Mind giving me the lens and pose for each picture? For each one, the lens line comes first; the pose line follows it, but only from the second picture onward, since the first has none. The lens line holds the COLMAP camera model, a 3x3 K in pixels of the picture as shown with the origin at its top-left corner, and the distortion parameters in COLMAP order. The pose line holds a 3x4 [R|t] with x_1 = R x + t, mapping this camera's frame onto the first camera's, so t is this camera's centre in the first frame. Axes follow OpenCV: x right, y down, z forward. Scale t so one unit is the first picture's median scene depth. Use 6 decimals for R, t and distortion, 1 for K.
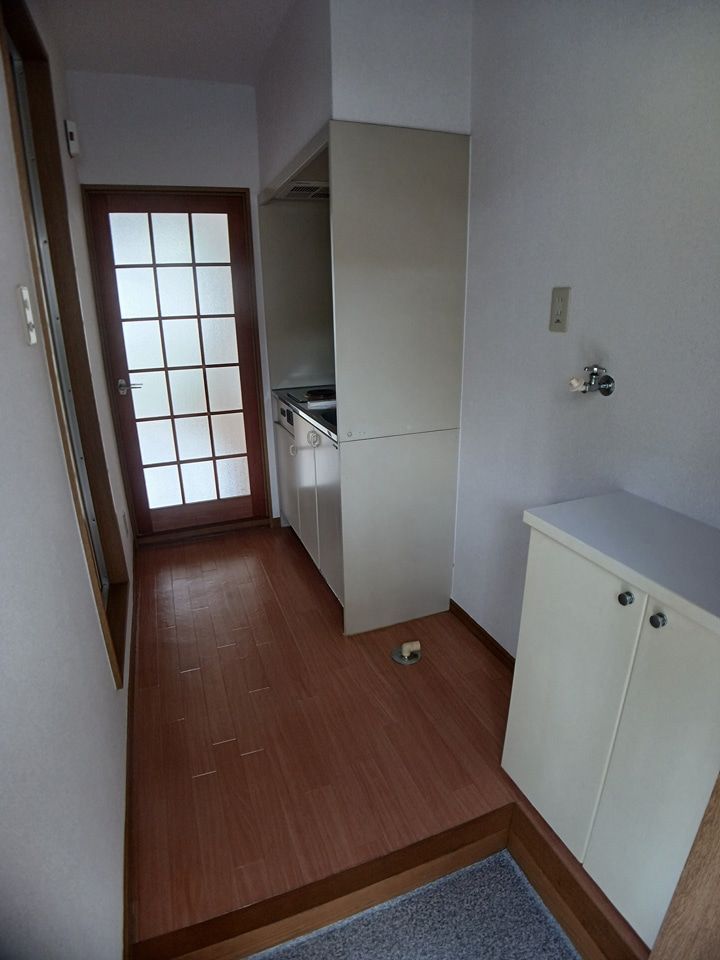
lens RADIAL K [[512.3, 0, 355.4], [0, 512.3, 482.4], [0, 0, 1]] dist [-0.085653, 0.010607]
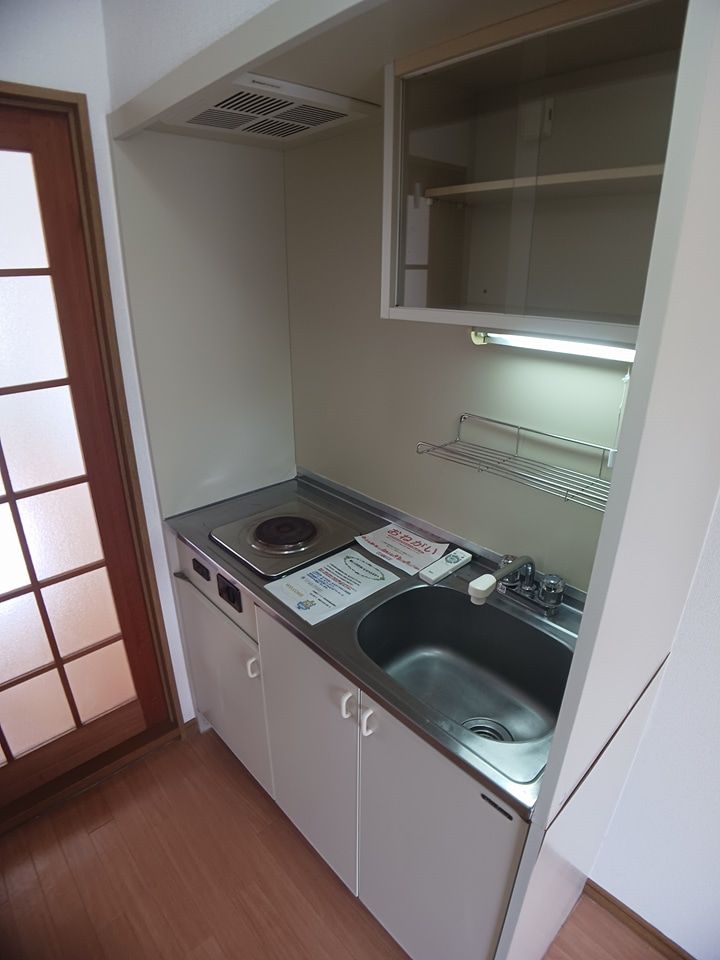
lens RADIAL K [[512.3, 0, 367.2], [0, 512.3, 477.8], [0, 0, 1]] dist [-0.085653, 0.010607]
pose [[0.925249, -0.117373, 0.360746, -0.154066], [0.104005, 0.992981, 0.056322, -0.230958], [-0.364824, -0.014593, 0.930962, 0.459332]]
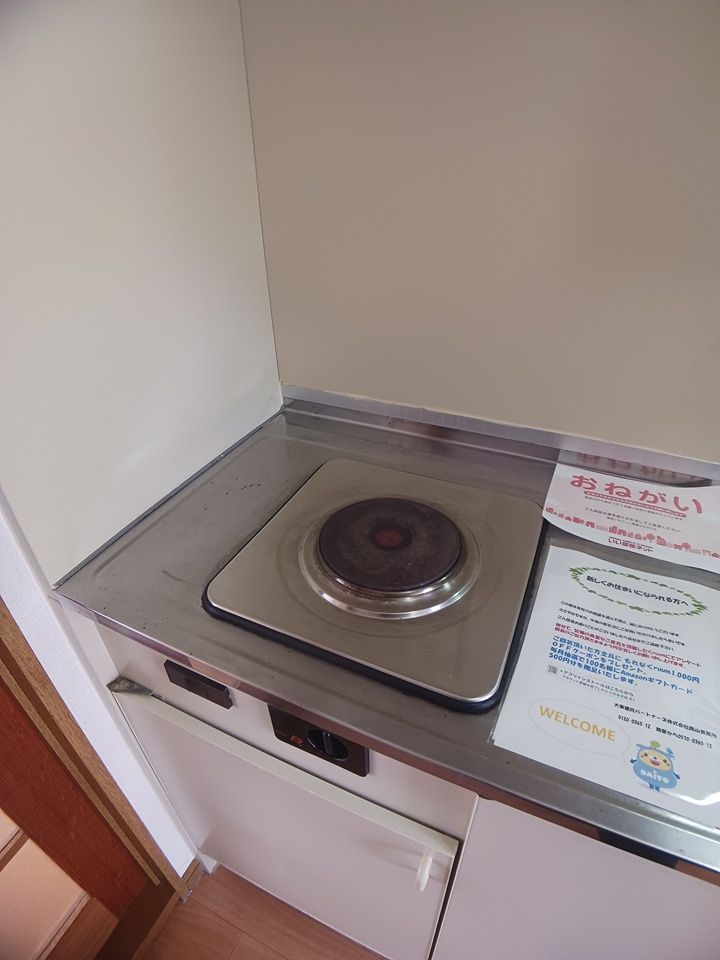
lens RADIAL K [[512.3, 0, 360.7], [0, 512.3, 471.0], [0, 0, 1]] dist [-0.085653, 0.010607]
pose [[0.721711, -0.378748, 0.579381, -0.172781], [0.245142, 0.922627, 0.297767, -0.251251], [-0.647331, -0.072871, 0.758717, 0.788735]]
